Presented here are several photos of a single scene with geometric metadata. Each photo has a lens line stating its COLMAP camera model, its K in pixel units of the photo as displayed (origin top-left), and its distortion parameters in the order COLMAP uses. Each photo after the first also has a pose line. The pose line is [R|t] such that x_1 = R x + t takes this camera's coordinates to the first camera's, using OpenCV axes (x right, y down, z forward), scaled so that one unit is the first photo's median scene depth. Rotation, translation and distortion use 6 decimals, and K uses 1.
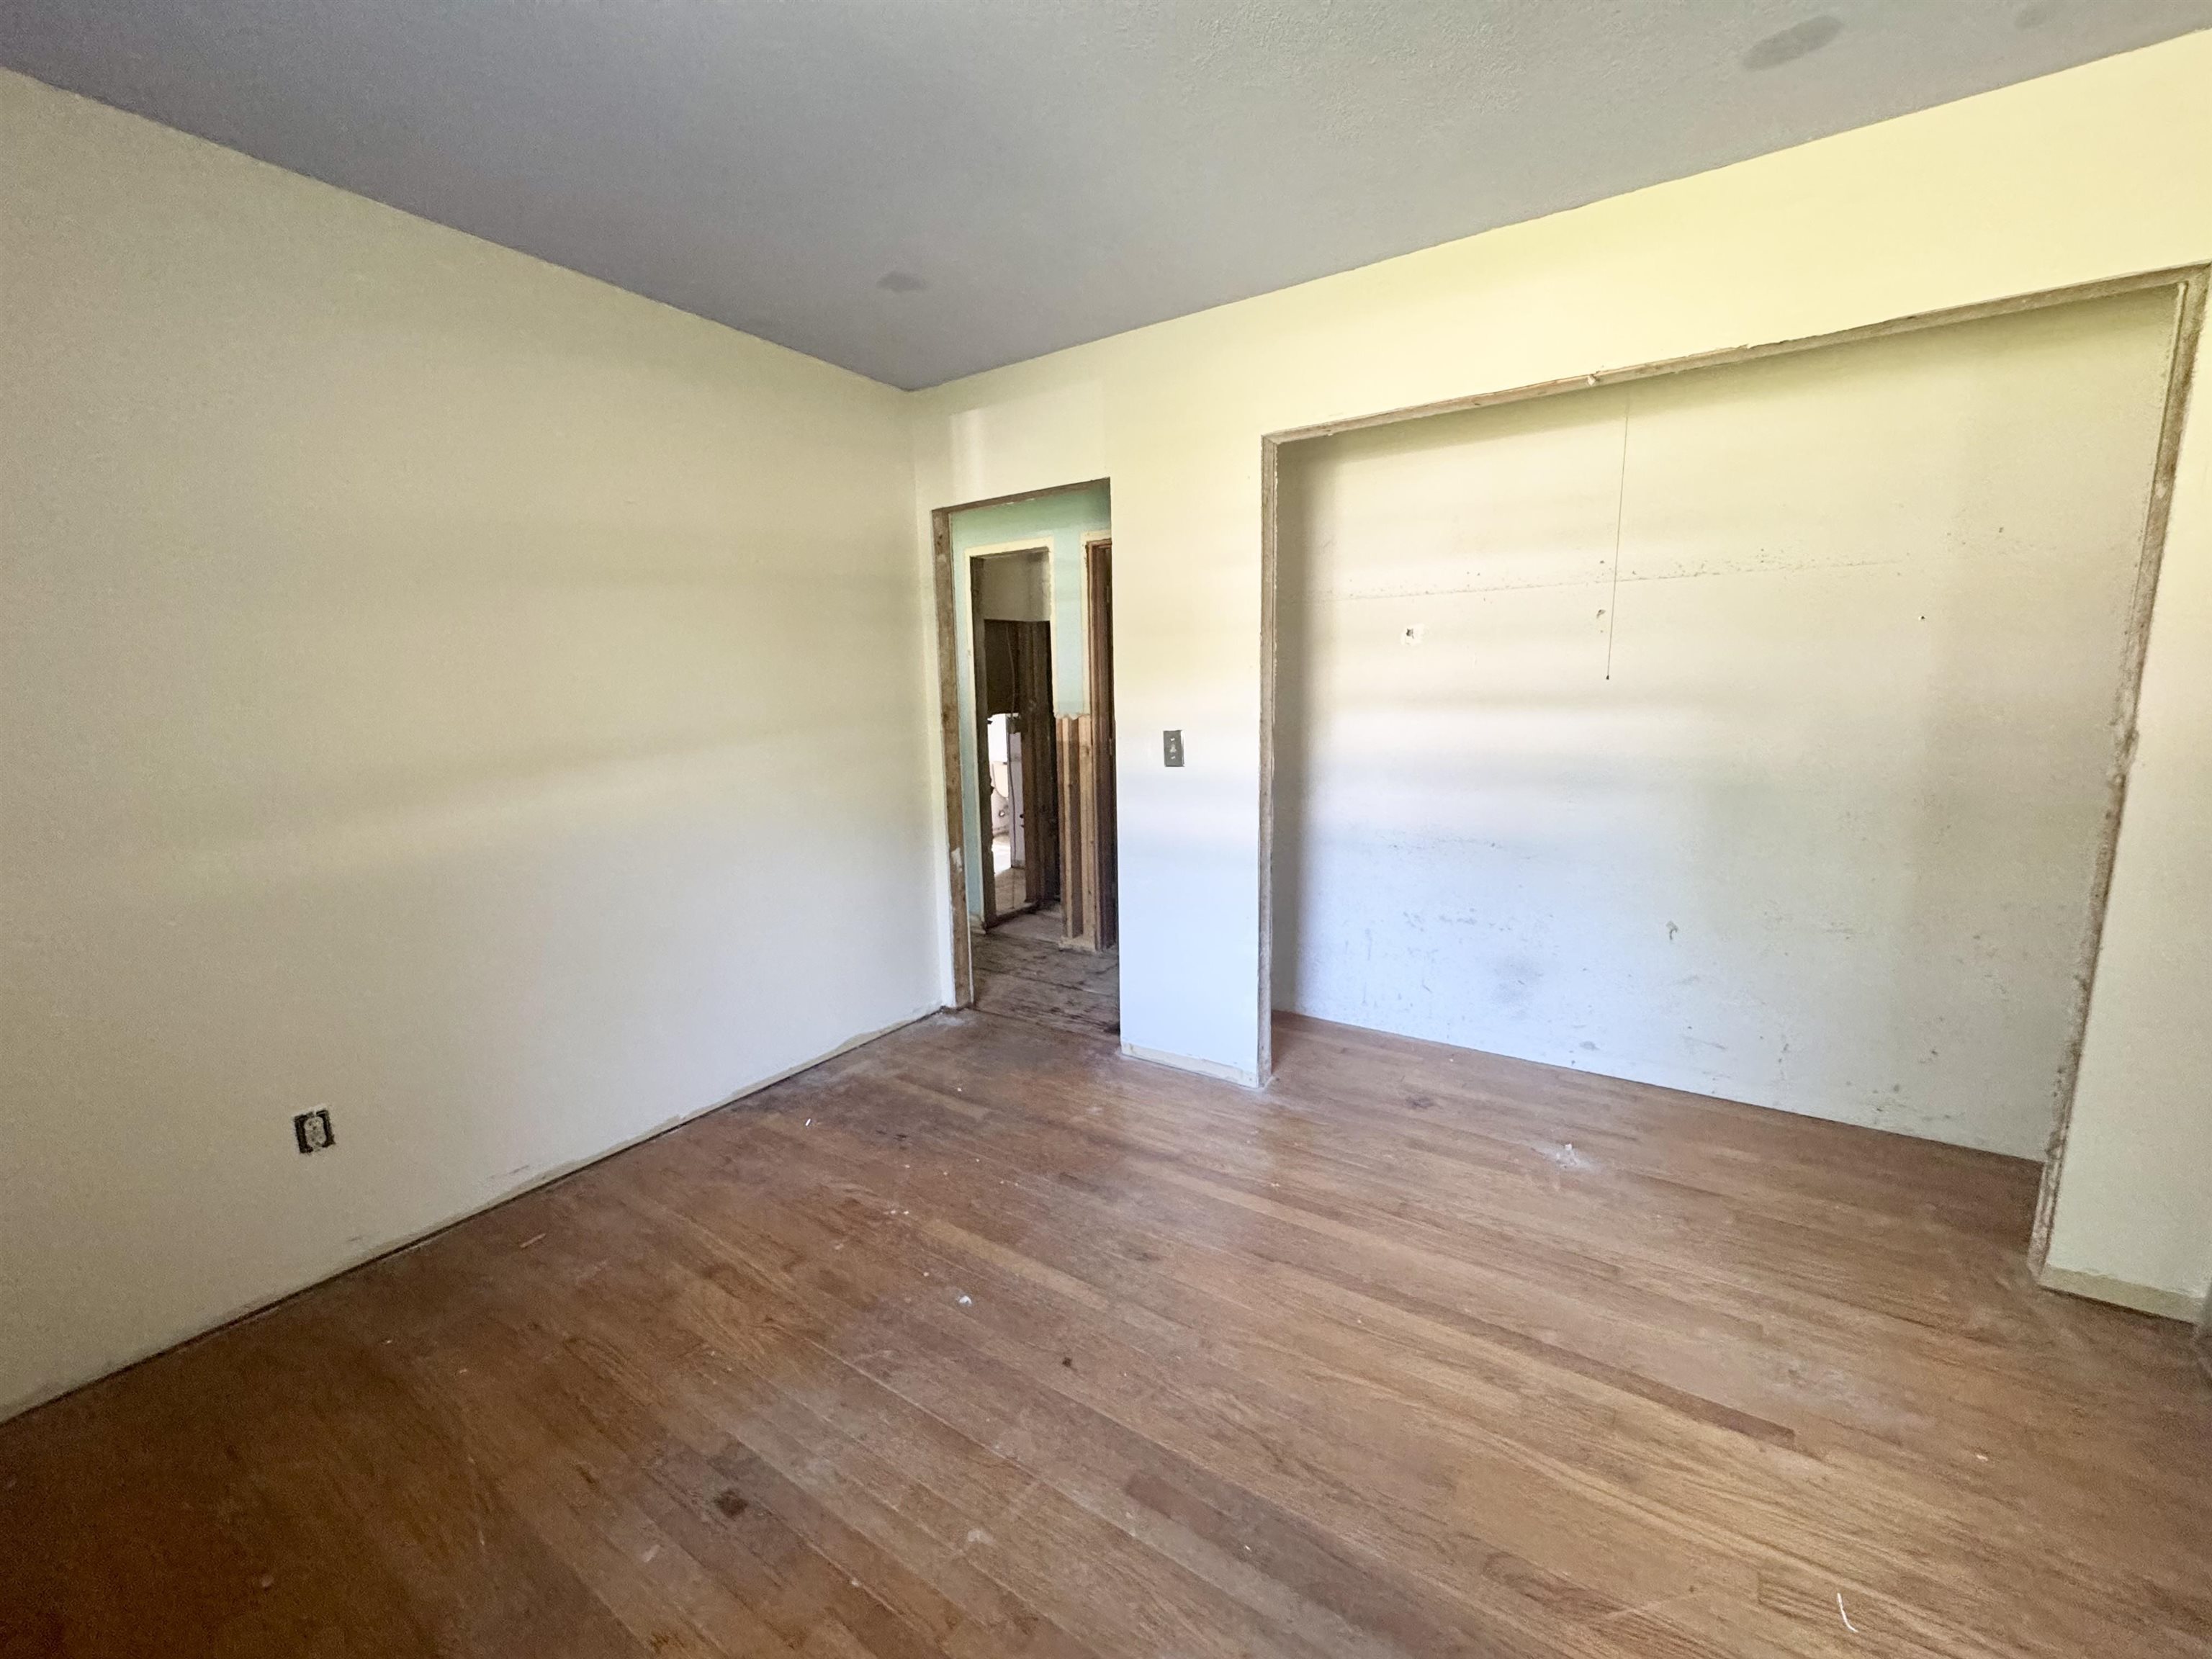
lens RADIAL K [[890.2, 0, 1105.9], [0, 890.2, 832.0], [0, 0, 1]] dist [-0.002165, -0.000034]
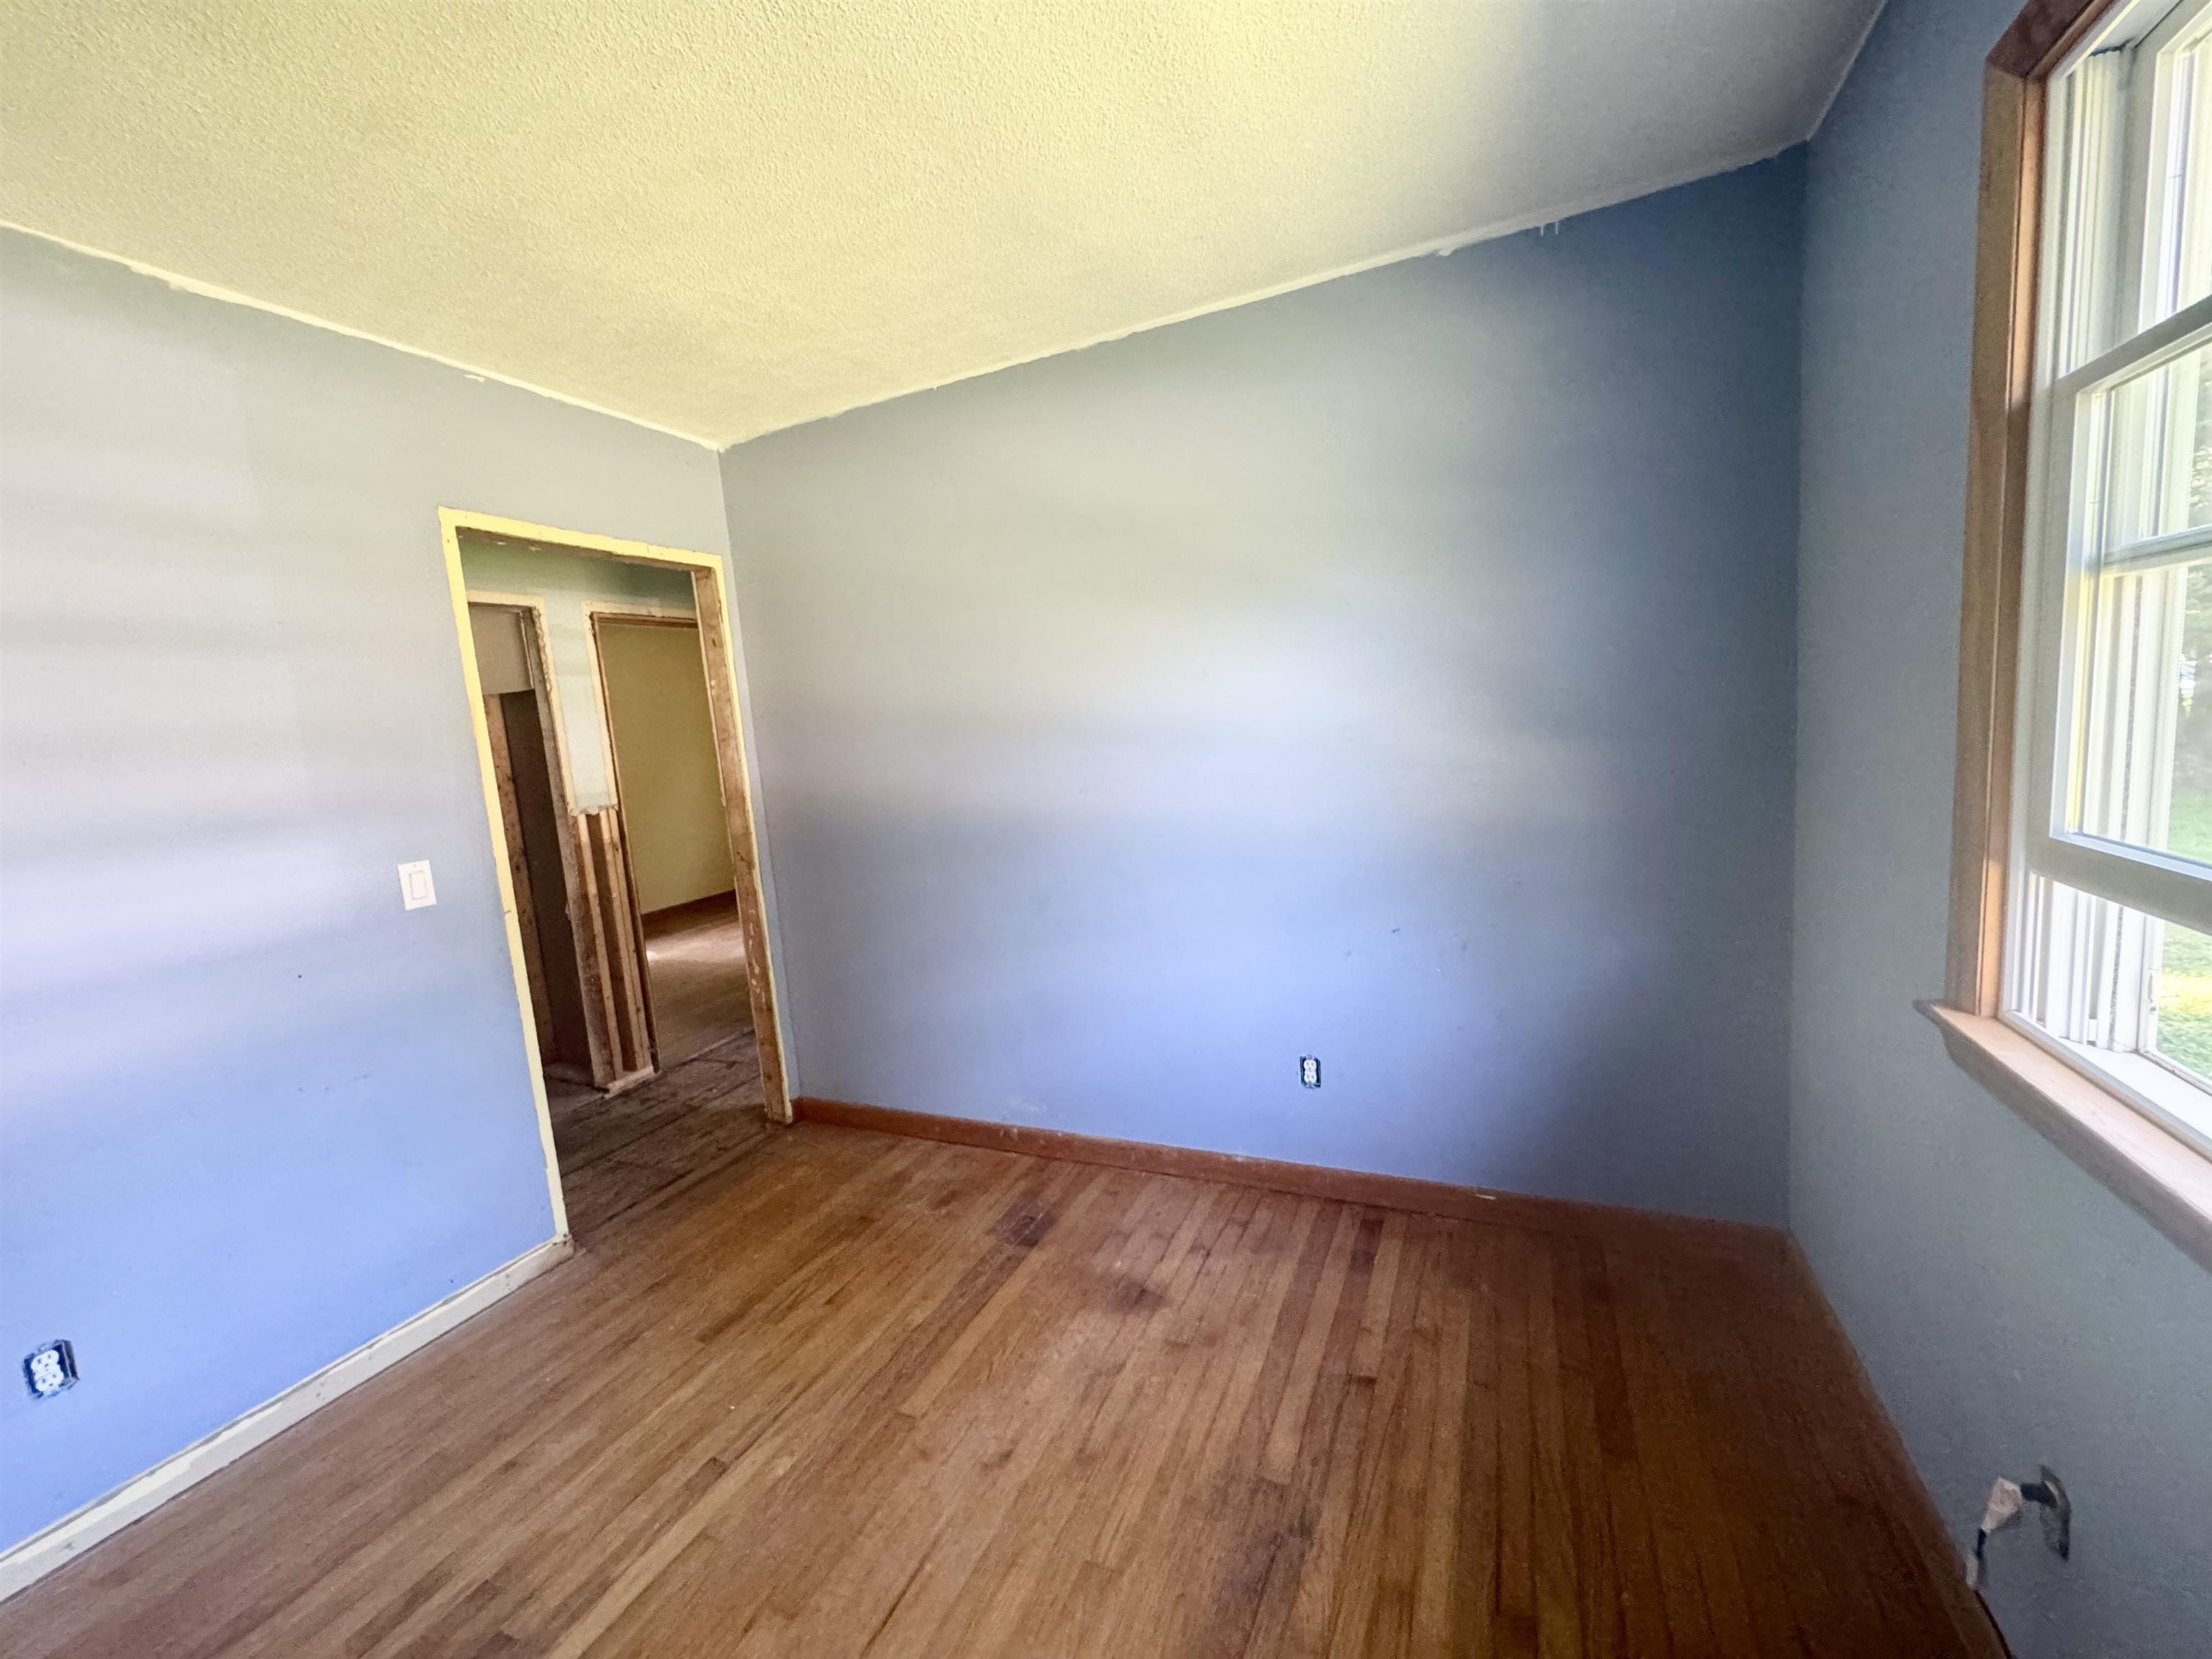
lens RADIAL K [[890.2, 0, 1107.0], [0, 890.2, 835.2], [0, 0, 1]] dist [-0.002165, -0.000034]
pose [[-0.159057, -0.091063, 0.983061, -0.974078], [0.238328, 0.962747, 0.127742, -0.102895], [-0.958071, 0.254609, -0.131429, 0.675571]]
